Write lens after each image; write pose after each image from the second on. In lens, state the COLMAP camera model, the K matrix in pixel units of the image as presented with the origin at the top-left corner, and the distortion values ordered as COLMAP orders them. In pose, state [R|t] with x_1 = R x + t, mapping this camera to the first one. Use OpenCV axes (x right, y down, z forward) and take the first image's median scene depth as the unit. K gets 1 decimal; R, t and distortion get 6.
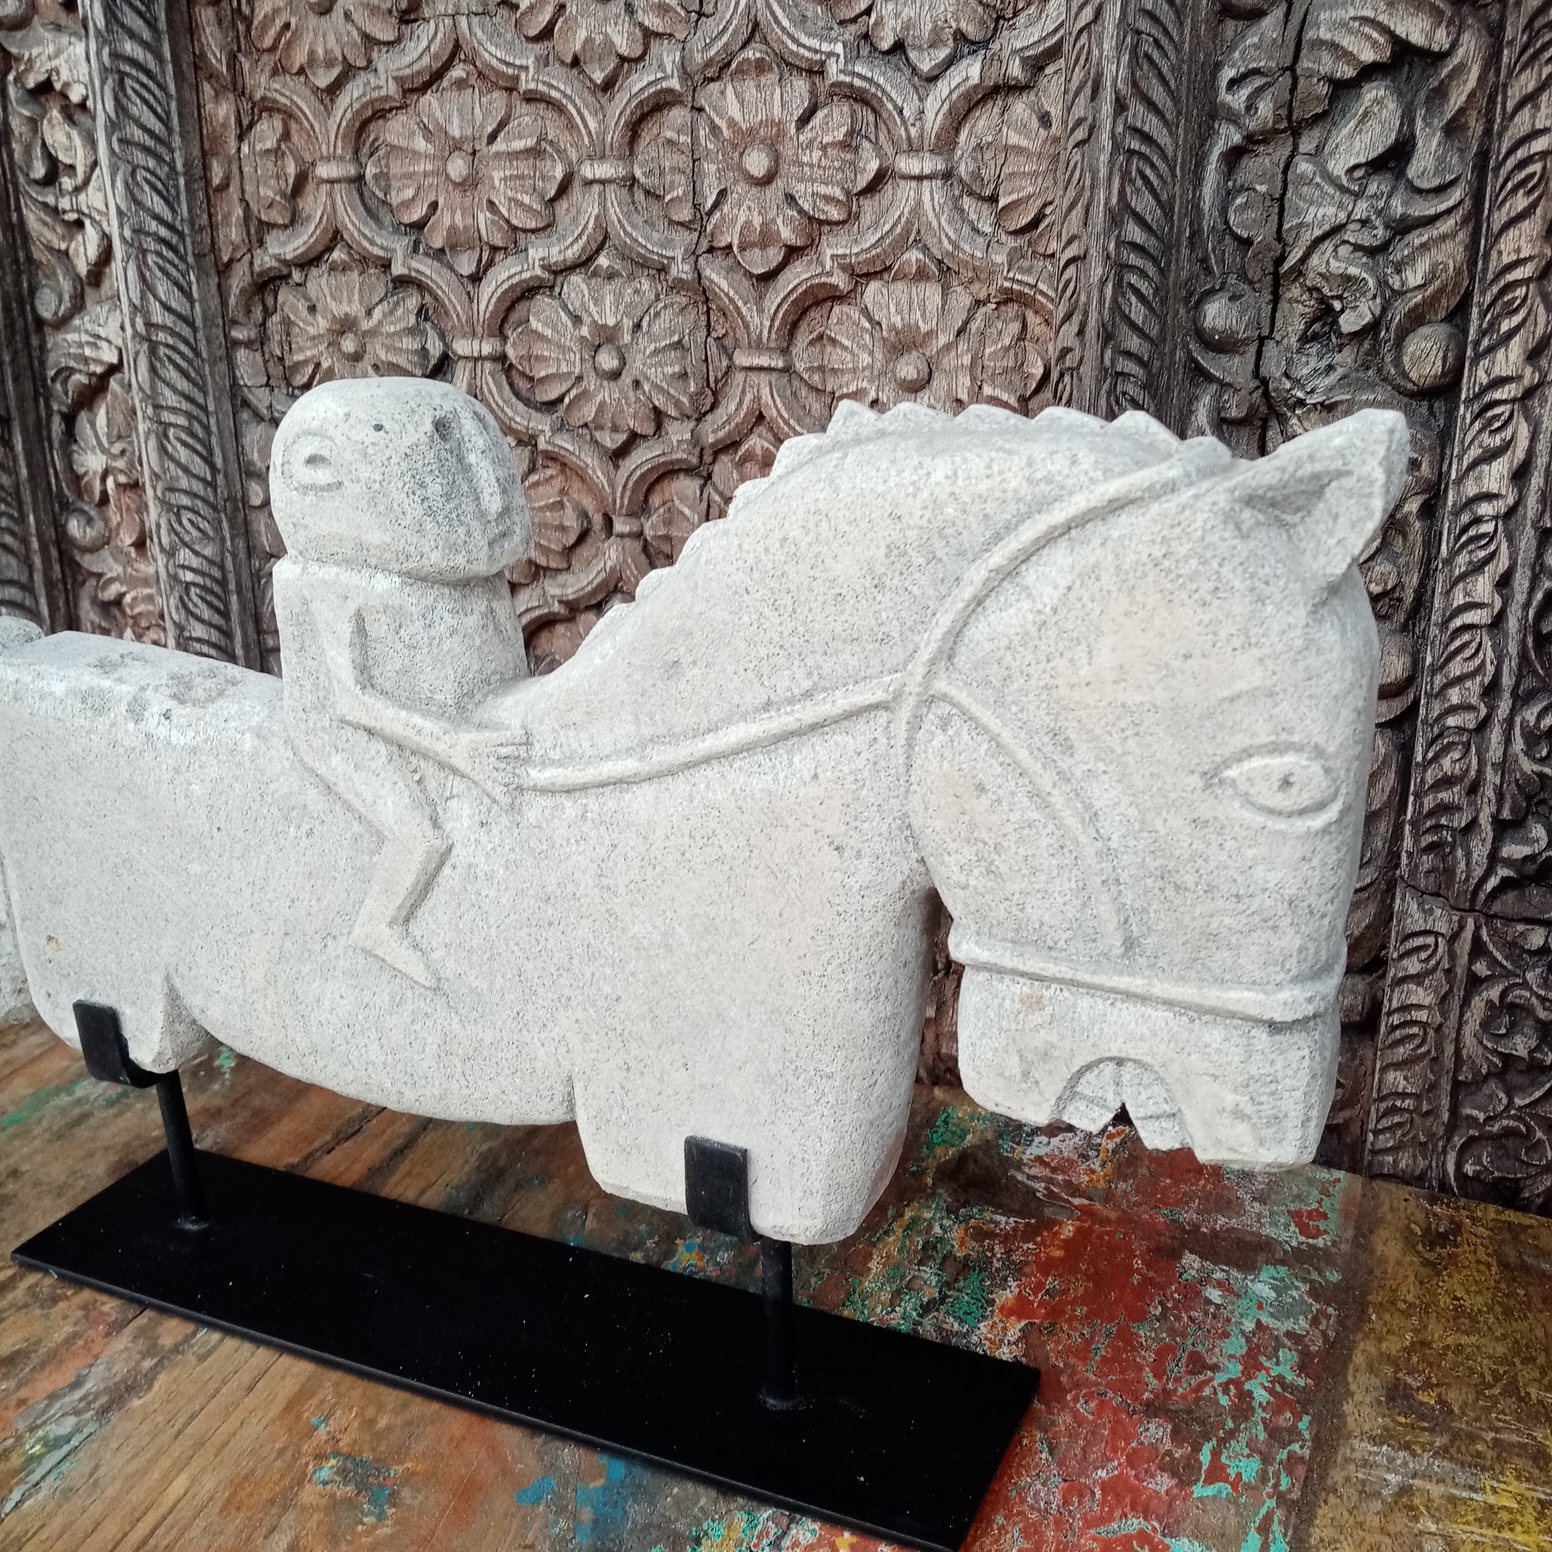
lens RADIAL K [[1671.4, 0, 701.7], [0, 1671.4, 820.2], [0, 0, 1]] dist [-0.004839, 0.000000]
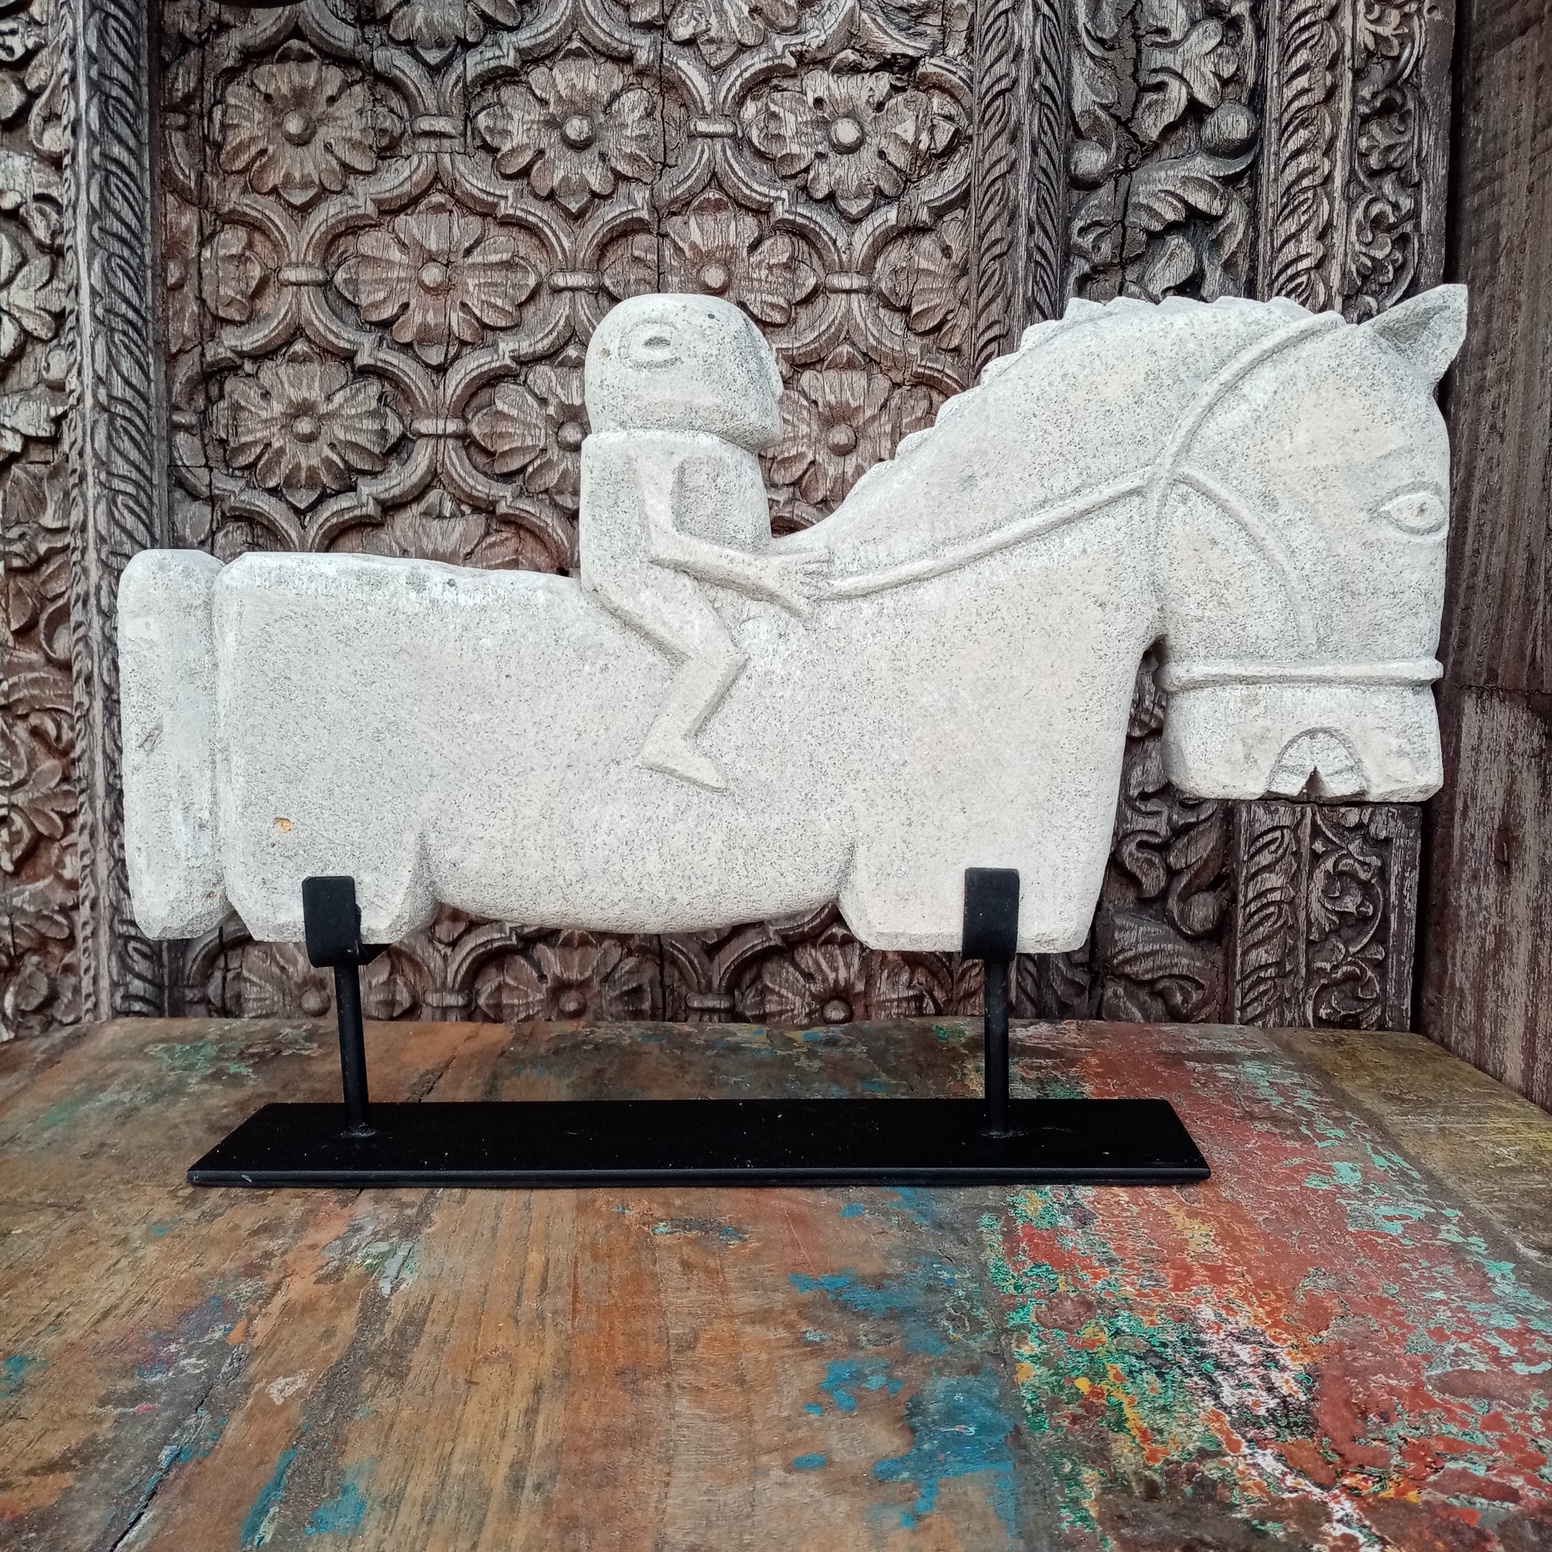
lens RADIAL K [[1671.4, 0, 767.7], [0, 1671.4, 788.4], [0, 0, 1]] dist [-0.004839, 0.000000]
pose [[0.922587, -0.018475, 0.385347, -0.487174], [0.108931, 0.970683, -0.214261, 0.296448], [-0.370092, 0.239650, 0.897552, -0.065674]]
